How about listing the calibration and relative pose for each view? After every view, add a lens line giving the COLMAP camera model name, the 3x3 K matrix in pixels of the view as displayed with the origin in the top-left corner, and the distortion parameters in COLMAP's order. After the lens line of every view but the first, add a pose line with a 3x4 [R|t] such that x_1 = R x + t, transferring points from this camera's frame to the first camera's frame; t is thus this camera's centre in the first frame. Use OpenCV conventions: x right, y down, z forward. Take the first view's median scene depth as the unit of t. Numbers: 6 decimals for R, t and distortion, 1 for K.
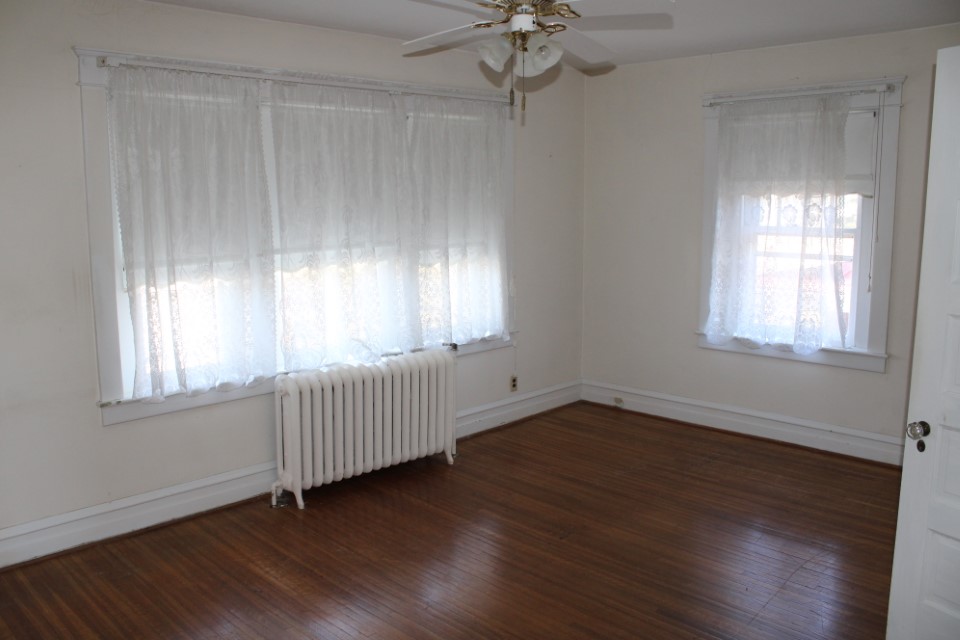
lens RADIAL K [[799.5, 0, 480.0], [0, 799.5, 320.0], [0, 0, 1]] dist [-0.164904, 0.147119]
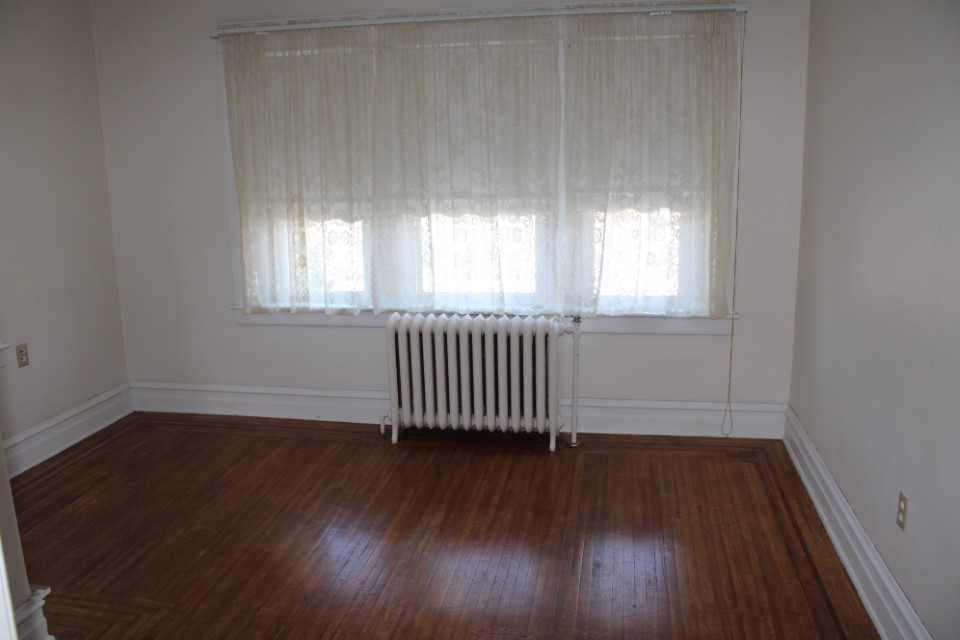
lens RADIAL K [[799.5, 0, 480.0], [0, 799.5, 320.0], [0, 0, 1]] dist [-0.164904, 0.147119]
pose [[0.569366, 0.174977, -0.803247, 1.079175], [-0.116932, 0.984389, 0.131551, -0.118459], [0.813726, 0.019025, 0.580938, 0.773802]]
